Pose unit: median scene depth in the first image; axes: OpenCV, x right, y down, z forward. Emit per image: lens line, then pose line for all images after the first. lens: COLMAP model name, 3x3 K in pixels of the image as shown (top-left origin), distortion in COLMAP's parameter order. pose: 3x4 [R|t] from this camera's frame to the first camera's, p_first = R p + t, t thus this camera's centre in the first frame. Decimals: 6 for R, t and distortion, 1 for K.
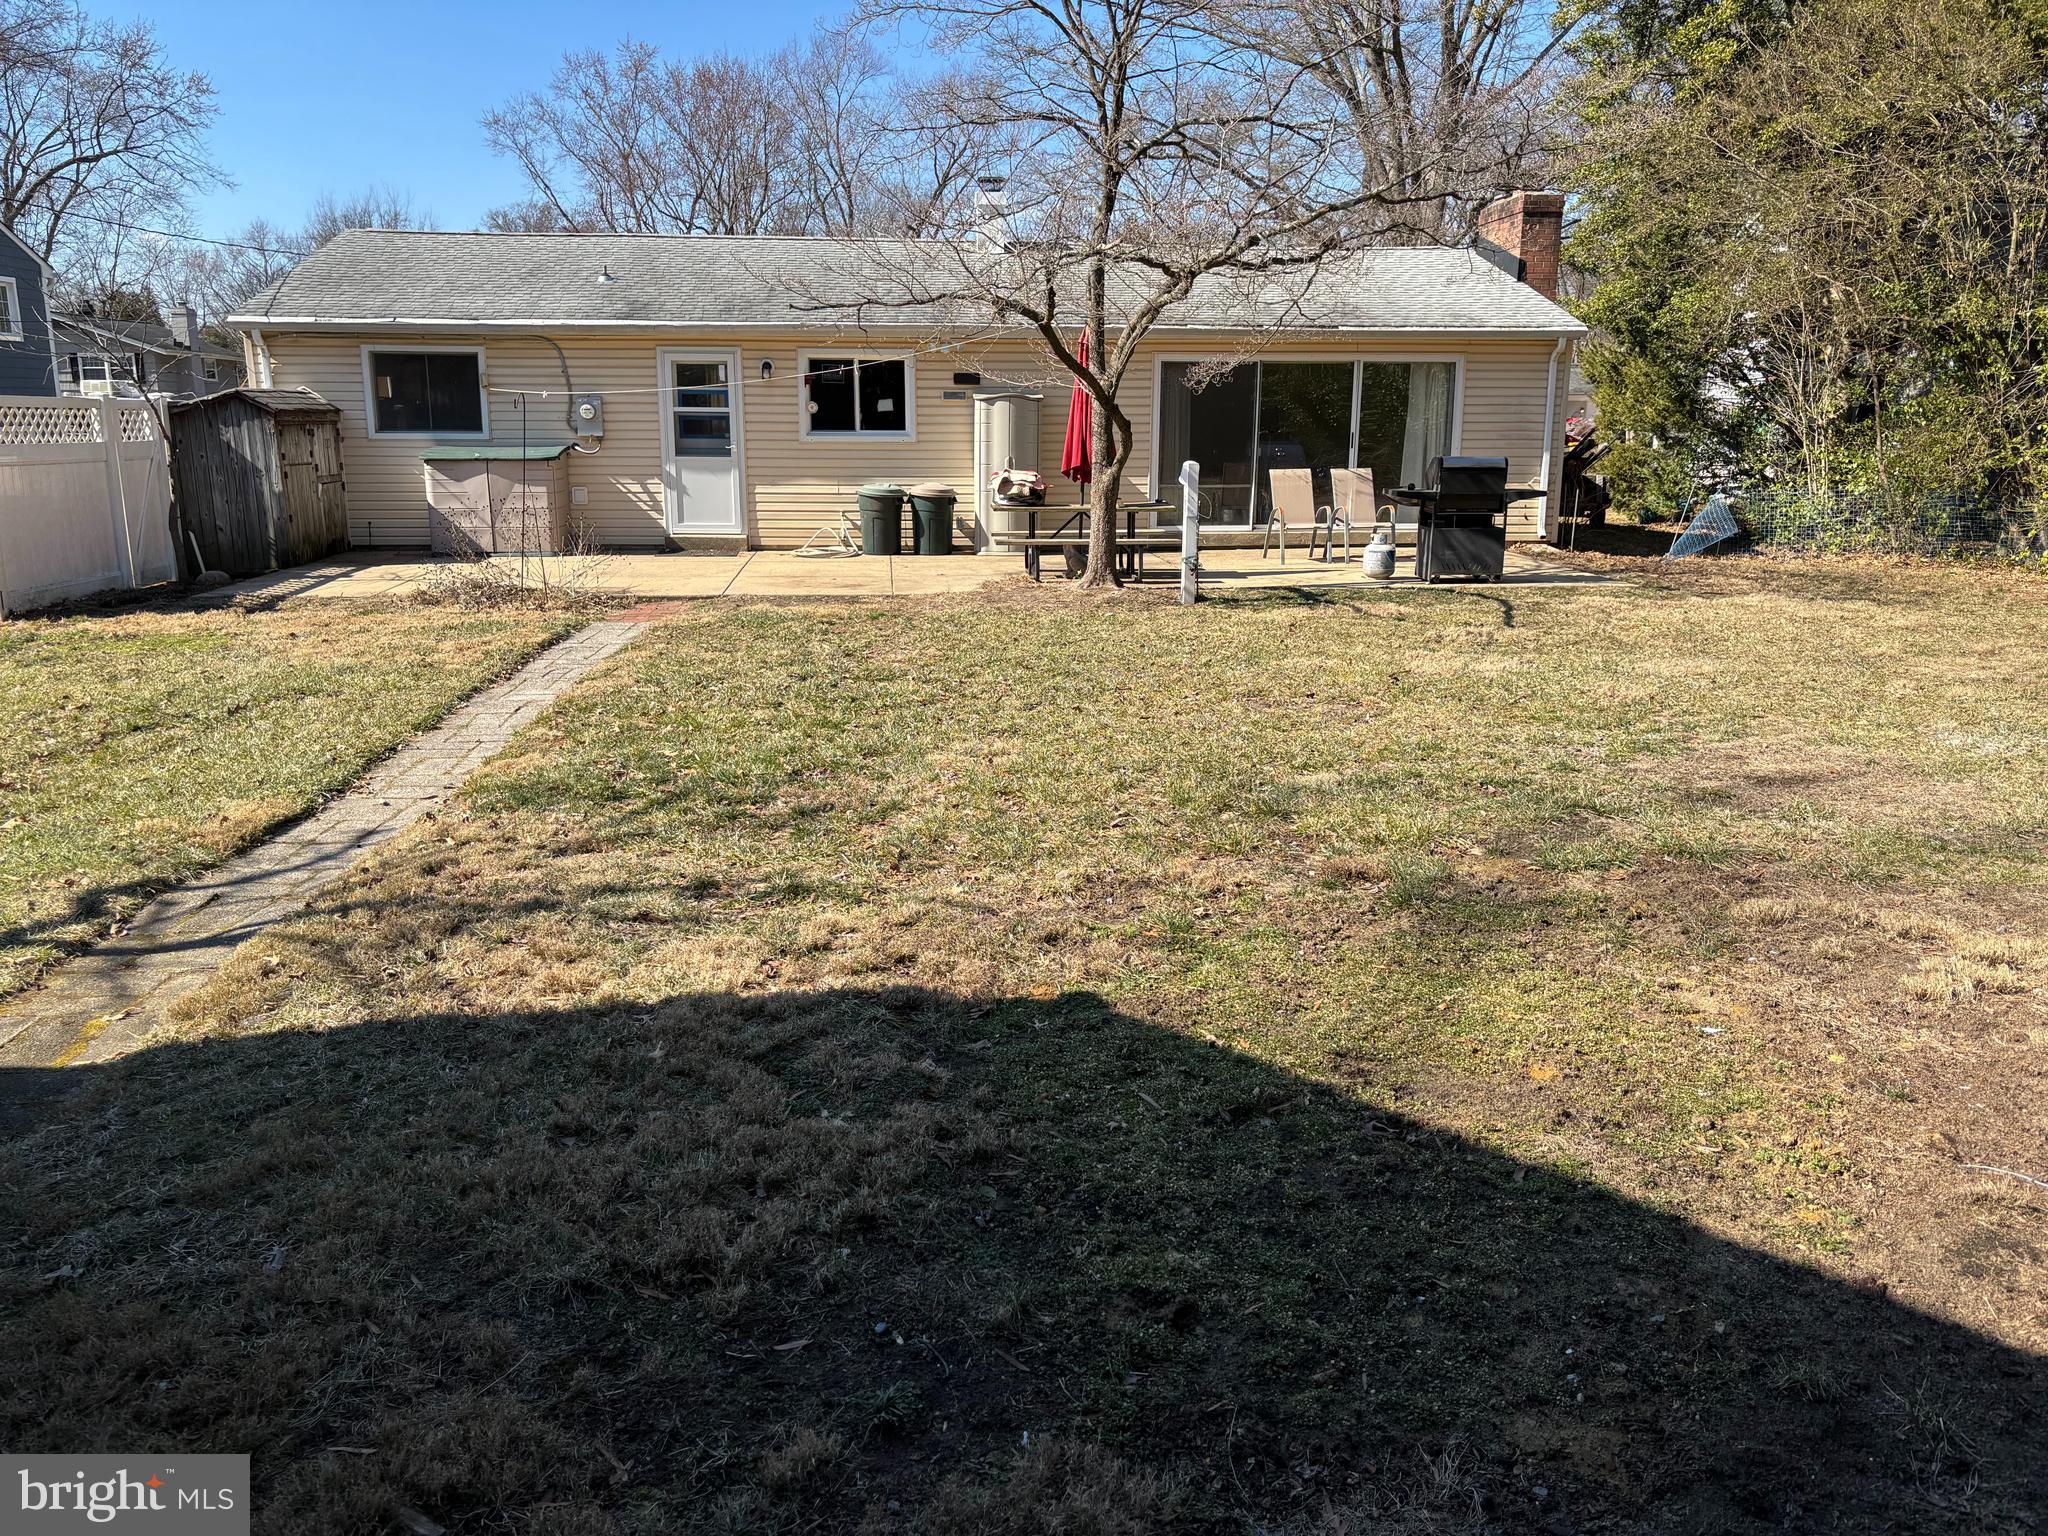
lens RADIAL K [[1554.7, 0, 1034.9], [0, 1554.7, 773.0], [0, 0, 1]] dist [0.031540, 0.001891]
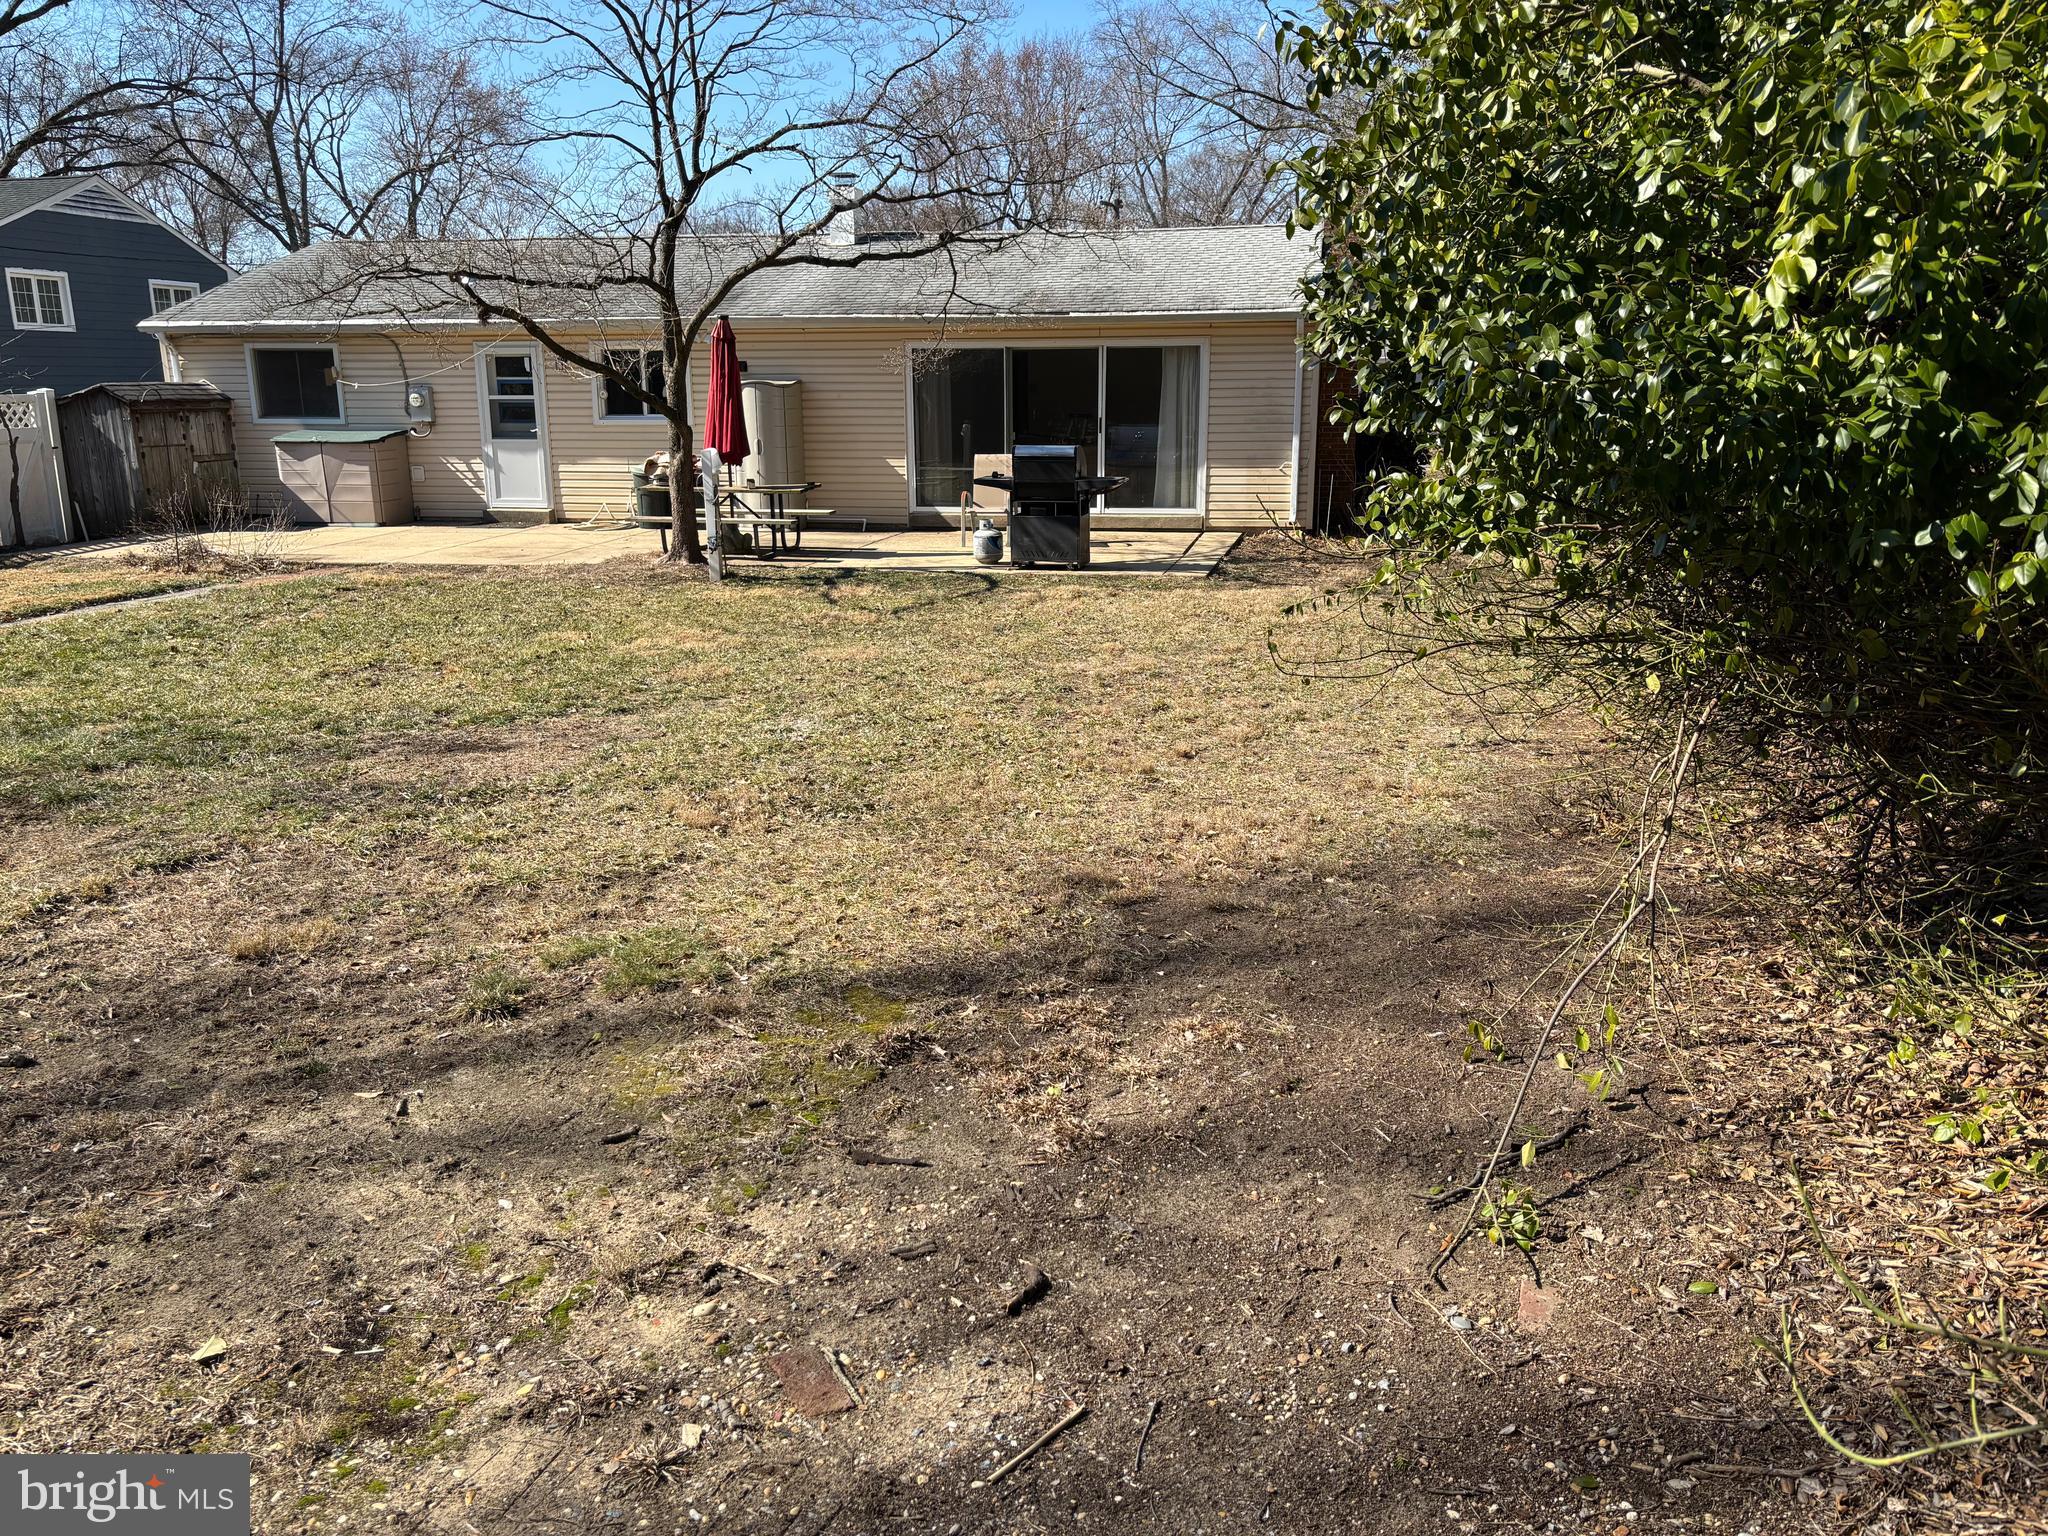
lens RADIAL K [[1554.7, 0, 1034.9], [0, 1554.7, 773.0], [0, 0, 1]] dist [0.031540, 0.001891]
pose [[0.970302, 0.050685, -0.236525, 0.432011], [-0.046193, 0.998632, 0.024498, -0.007701], [0.237443, -0.012844, 0.971316, -0.007577]]
